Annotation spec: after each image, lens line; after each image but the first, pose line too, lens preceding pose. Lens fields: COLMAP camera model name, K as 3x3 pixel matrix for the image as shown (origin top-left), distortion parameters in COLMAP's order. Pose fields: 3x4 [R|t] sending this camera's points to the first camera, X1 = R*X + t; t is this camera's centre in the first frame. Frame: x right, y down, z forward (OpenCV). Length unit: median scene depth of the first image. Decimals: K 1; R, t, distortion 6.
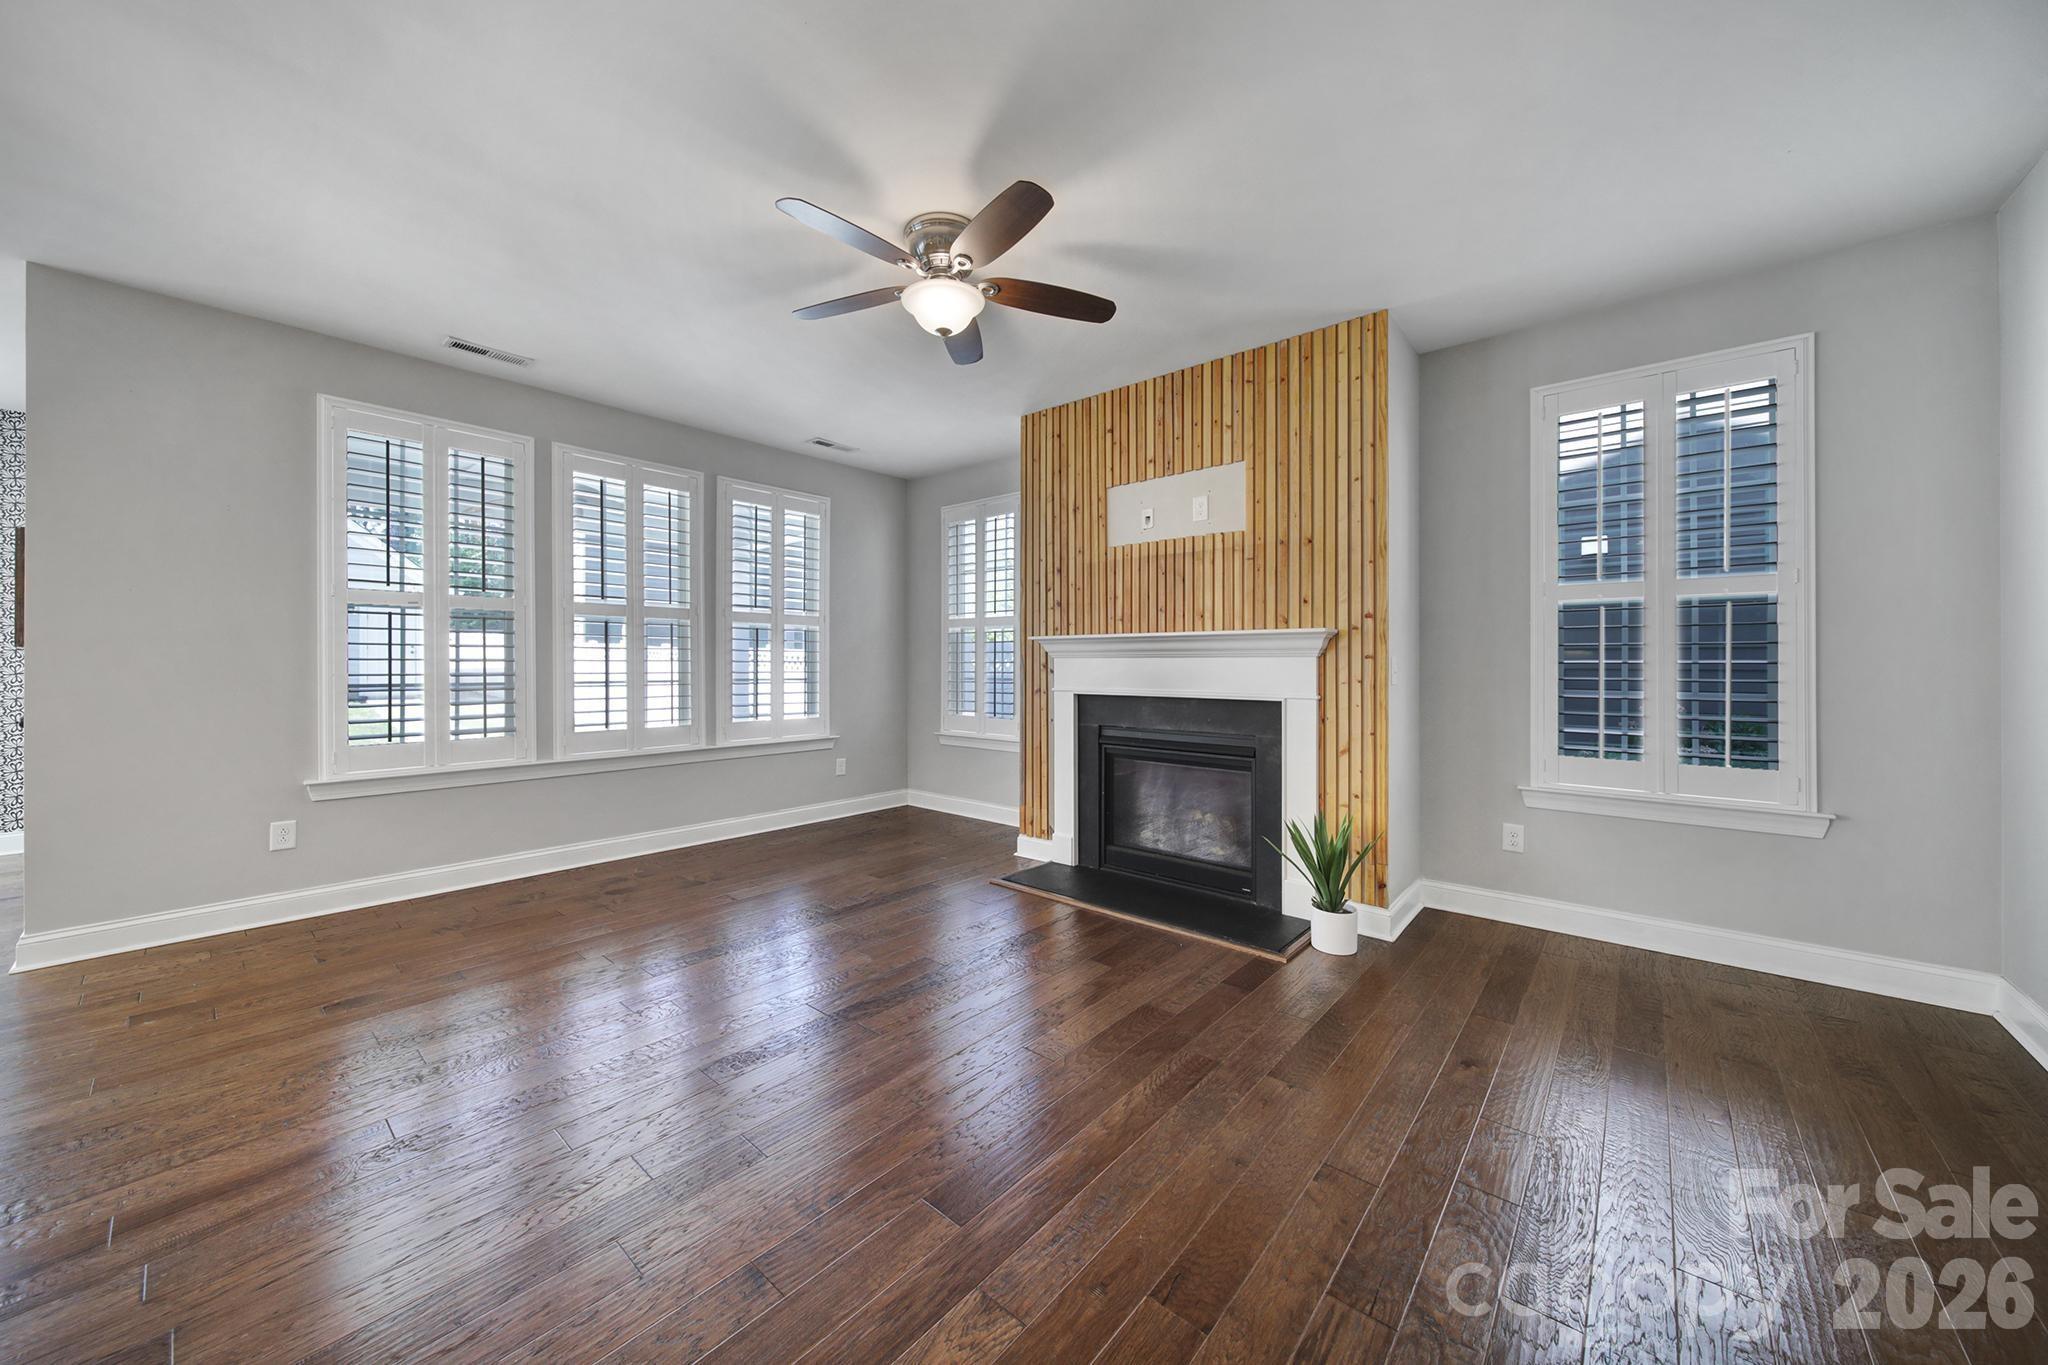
lens RADIAL K [[729.3, 0, 1017.4], [0, 729.3, 662.4], [0, 0, 1]] dist [-0.001706, -0.000315]
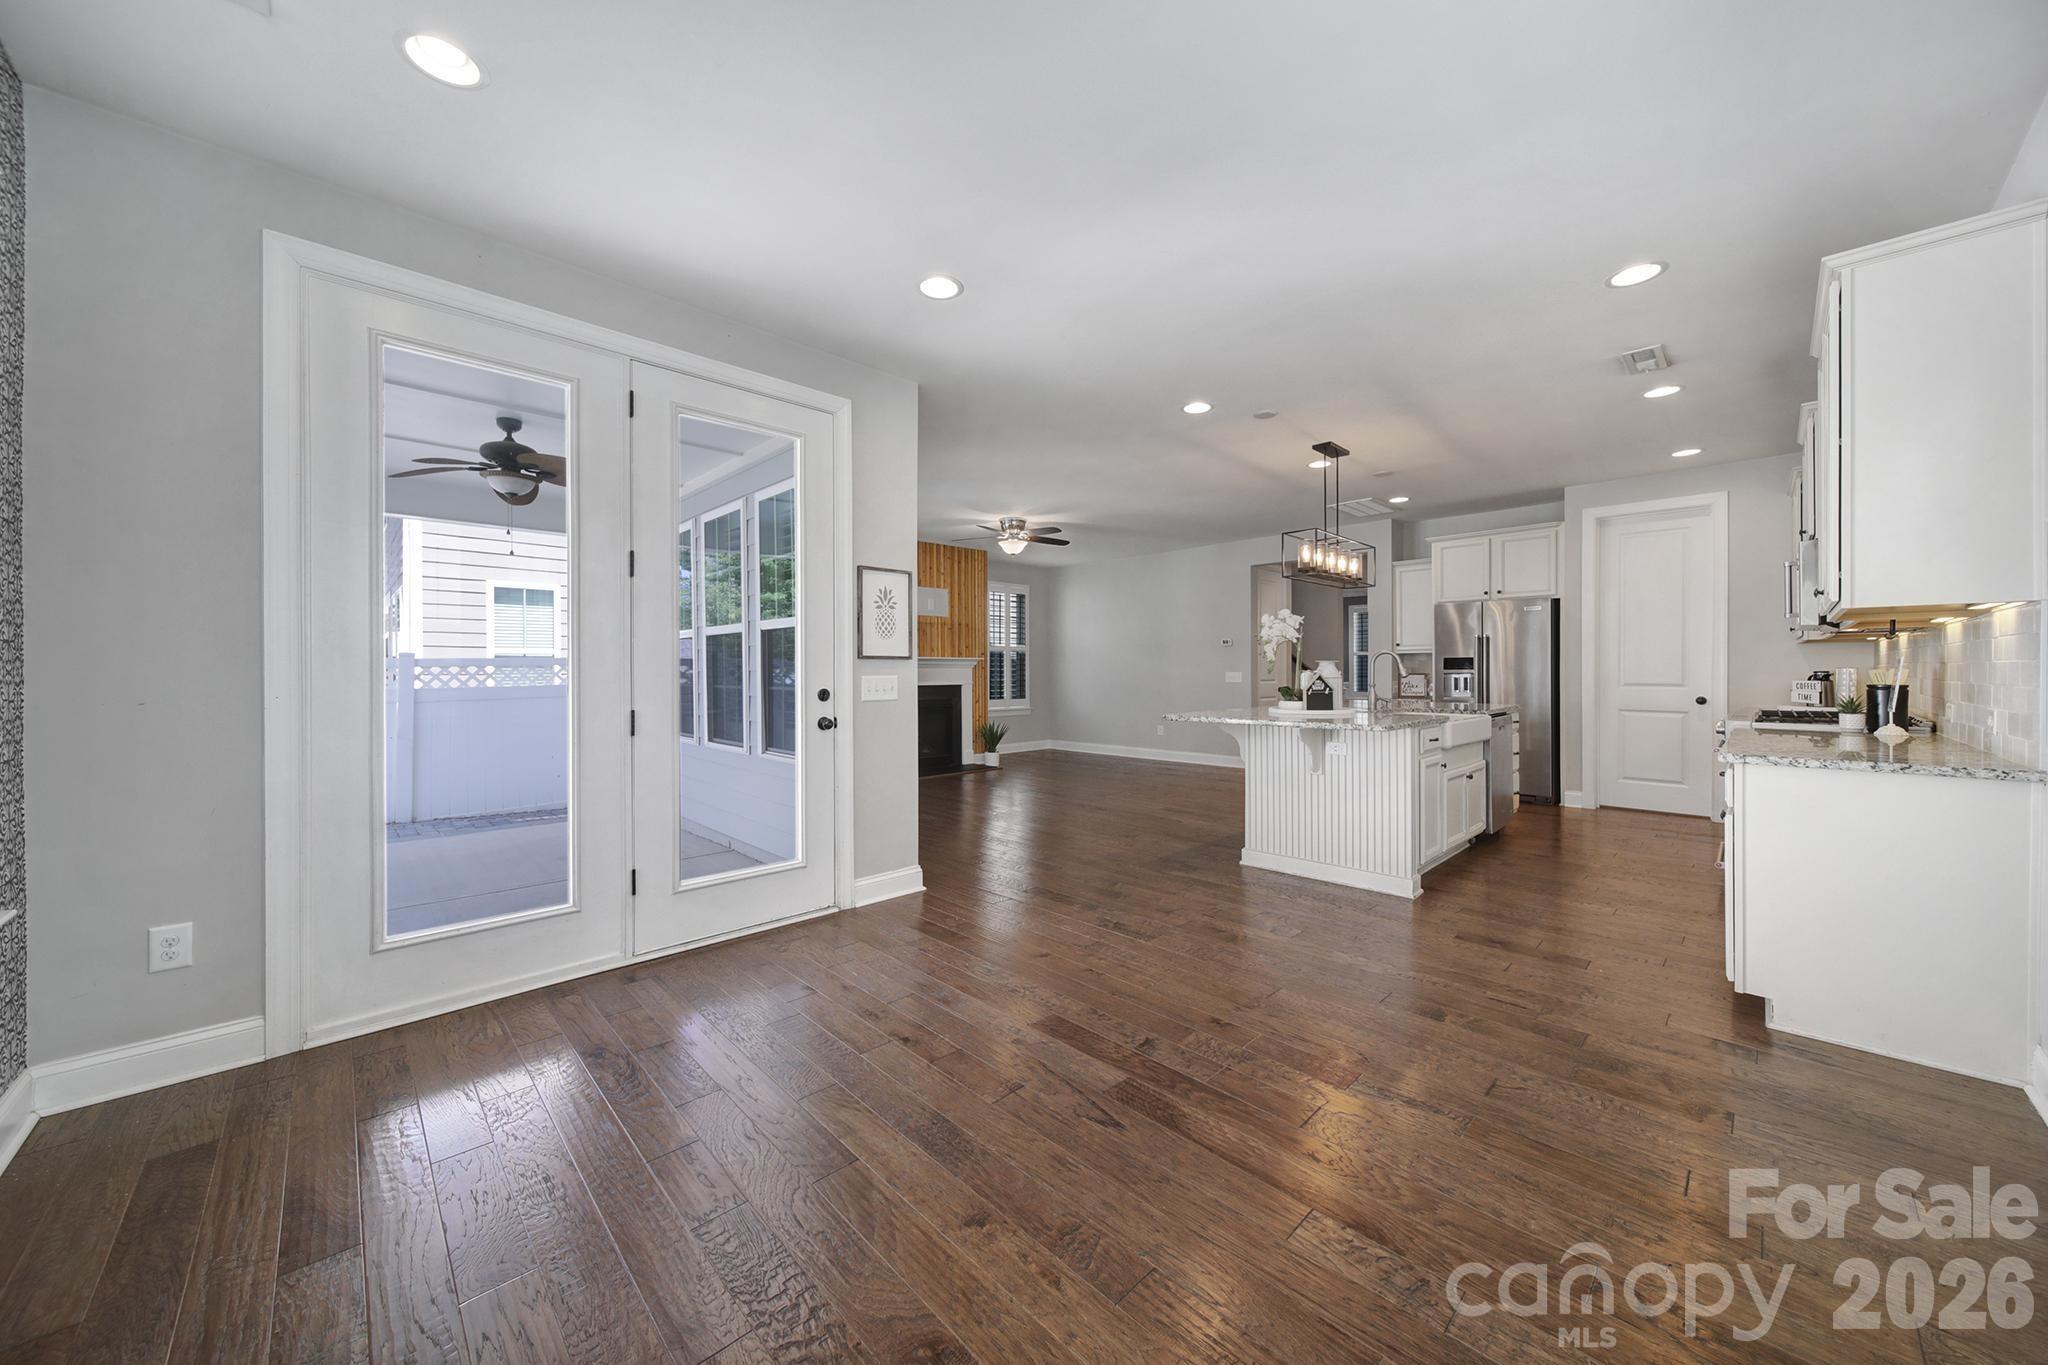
lens RADIAL K [[729.1, 0, 1023.3], [0, 729.1, 676.3], [0, 0, 1]] dist [0.001345, -0.001815]
pose [[0.086939, -0.008839, 0.996174, -2.053043], [-0.000650, 0.999960, 0.008929, -0.000651], [-0.996213, -0.001424, 0.086929, 0.503769]]
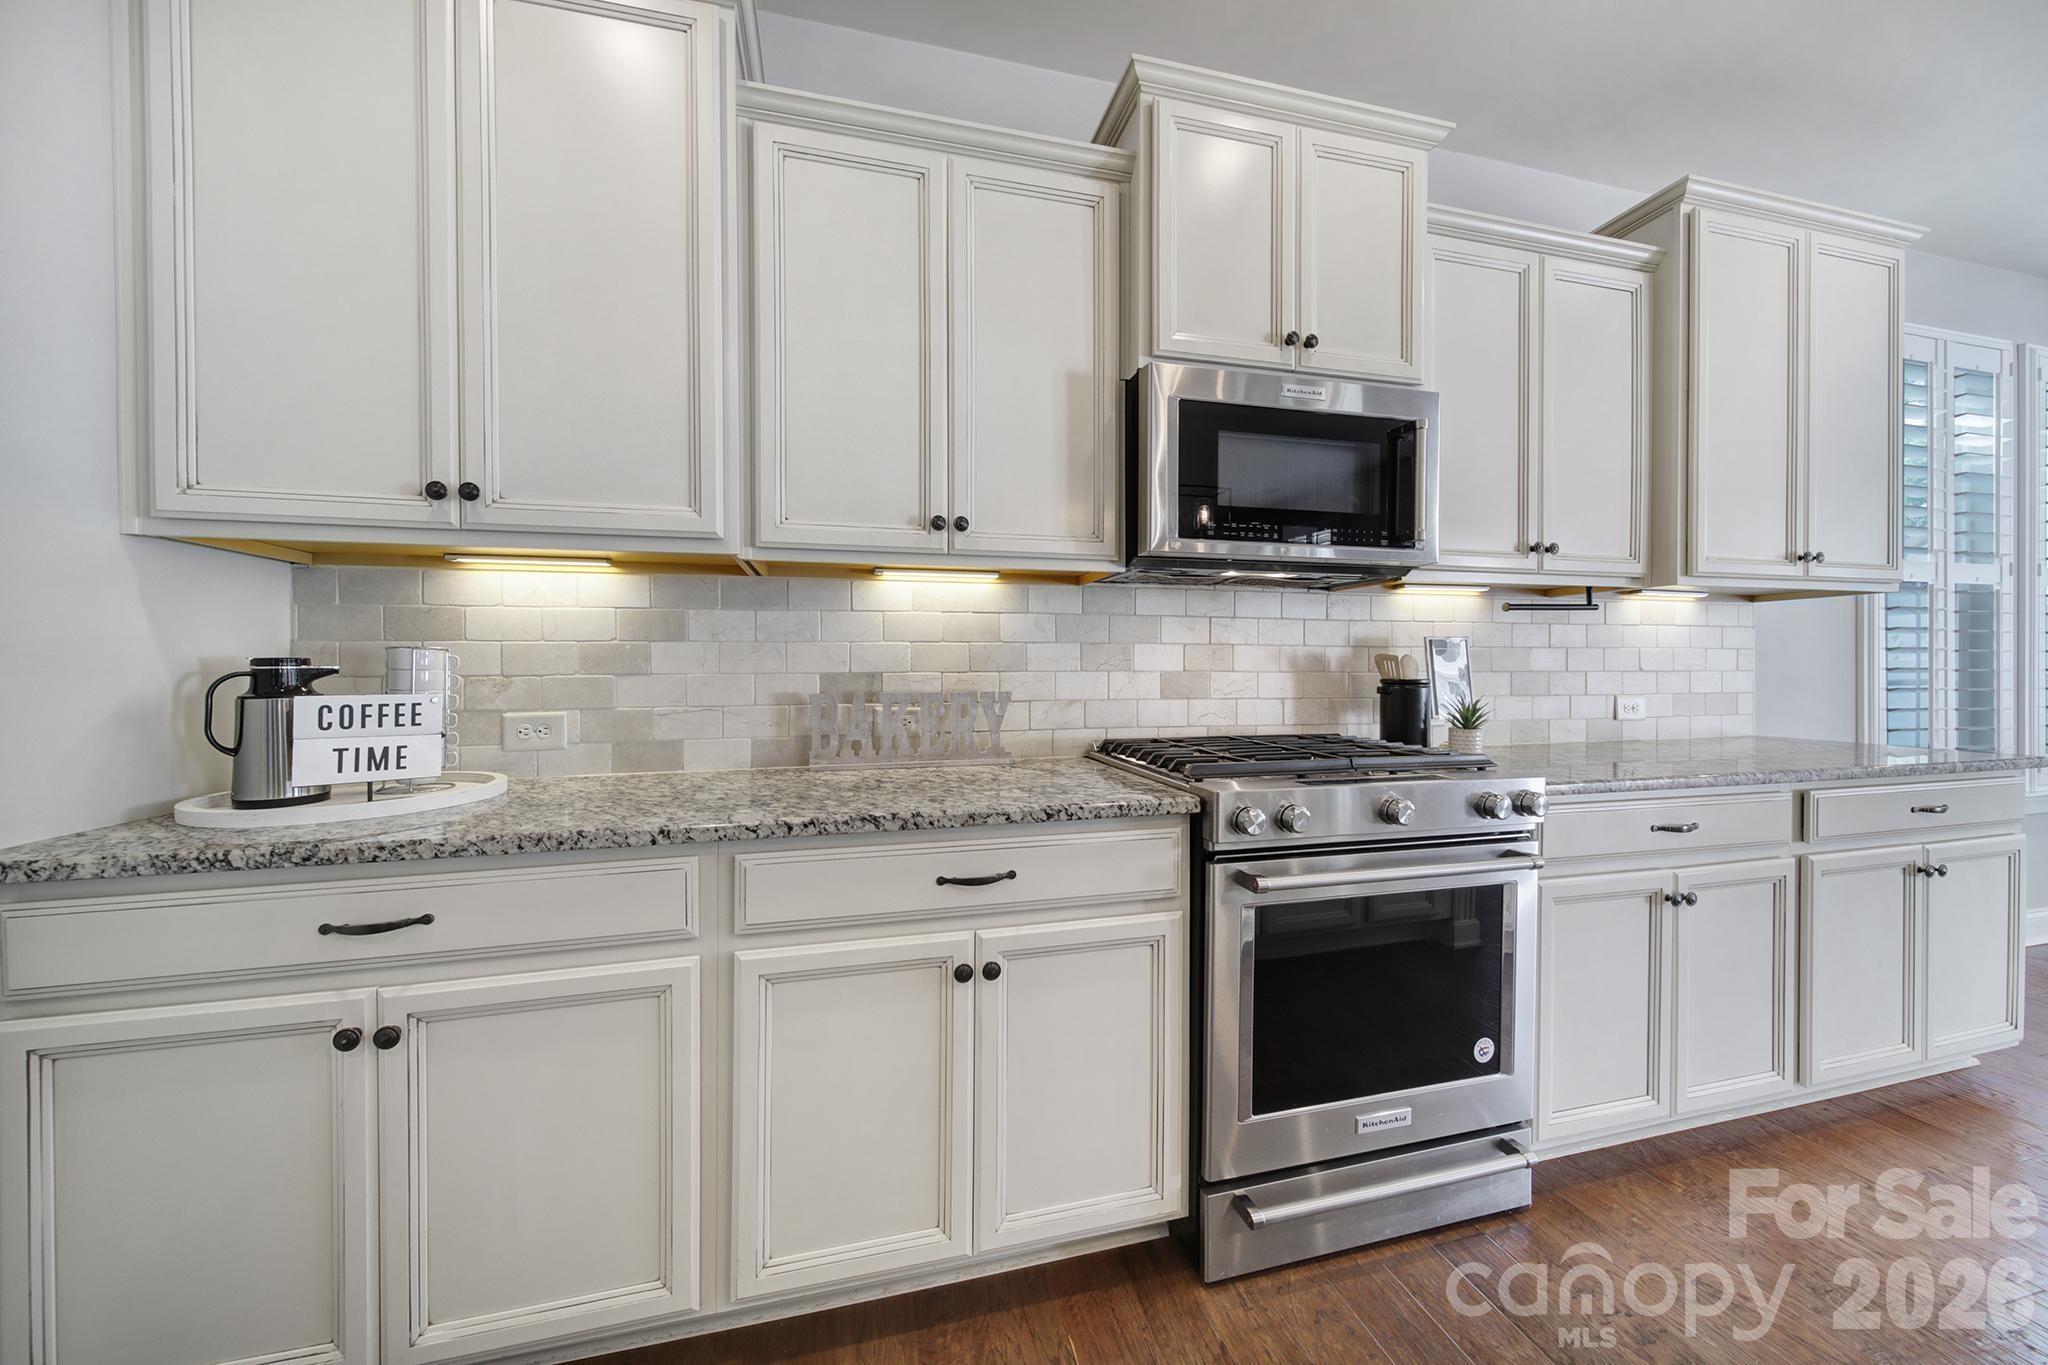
lens RADIAL K [[713.4, 0, 1020.2], [0, 713.4, 671.8], [0, 0, 1]] dist [-0.000341, -0.000130]
pose [[-0.573904, 0.004416, -0.818911, -0.500566], [0.004480, 0.999987, 0.002252, 0.007762], [0.818911, -0.002377, -0.573916, -0.368605]]
